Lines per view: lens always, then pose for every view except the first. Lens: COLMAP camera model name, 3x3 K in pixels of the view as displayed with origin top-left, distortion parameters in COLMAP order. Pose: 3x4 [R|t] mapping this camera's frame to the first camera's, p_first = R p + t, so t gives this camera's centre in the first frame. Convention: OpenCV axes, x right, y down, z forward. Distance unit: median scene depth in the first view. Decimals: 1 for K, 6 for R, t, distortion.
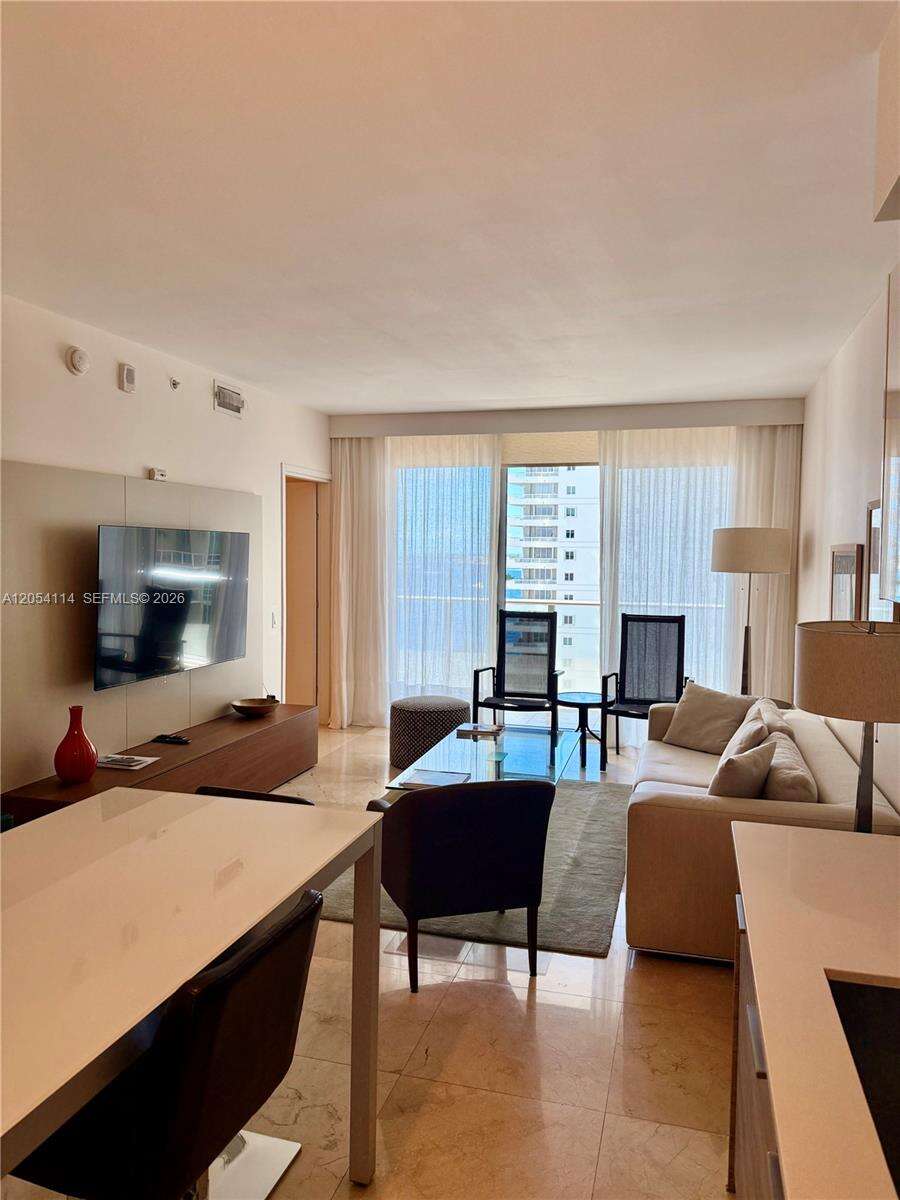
lens RADIAL K [[845.2, 0, 450.0], [0, 845.2, 600.0], [0, 0, 1]] dist [0.155610, -0.282976]
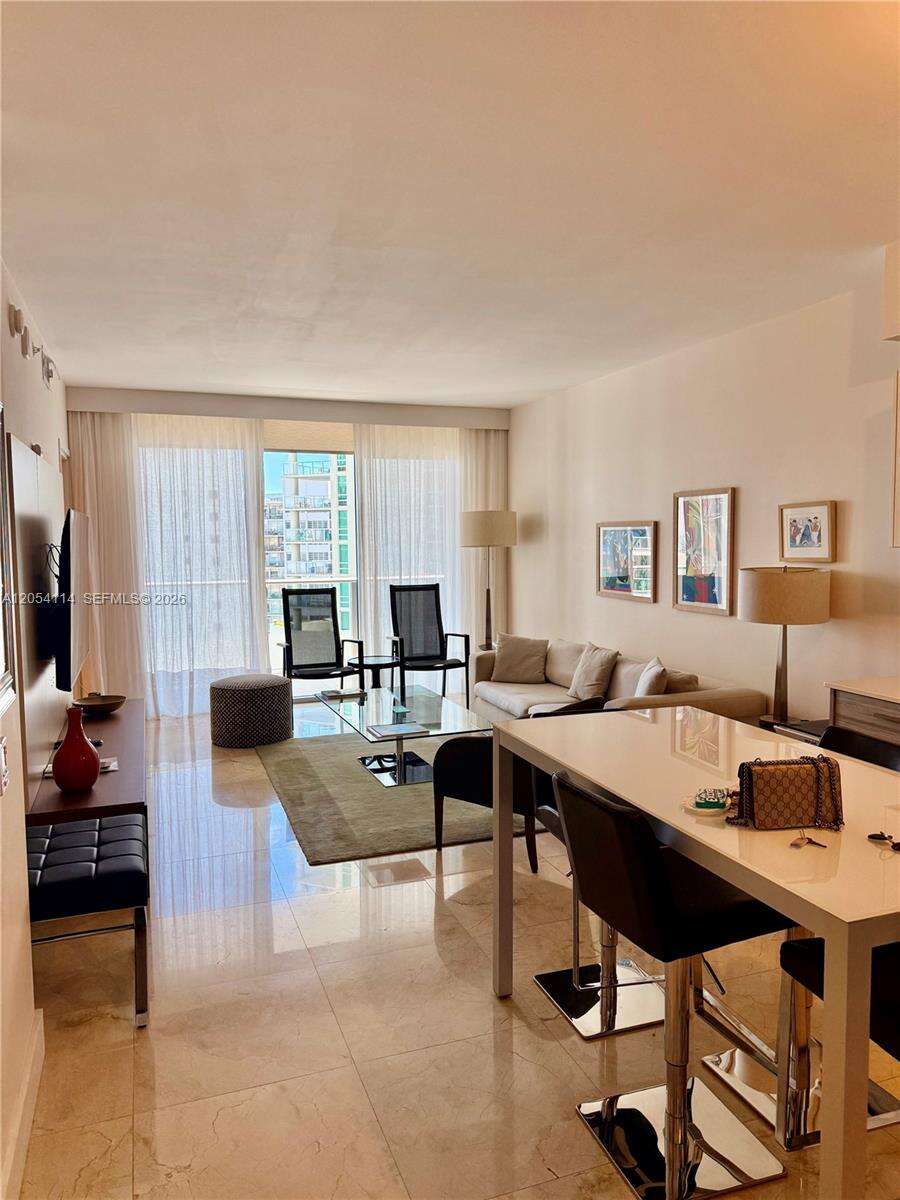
lens RADIAL K [[845.2, 0, 450.0], [0, 845.2, 600.0], [0, 0, 1]] dist [0.155610, -0.282976]
pose [[0.811453, -0.063752, 0.580930, -0.398174], [0.054402, 0.997956, 0.033529, 0.001973], [-0.581880, 0.004396, 0.813263, 0.020464]]
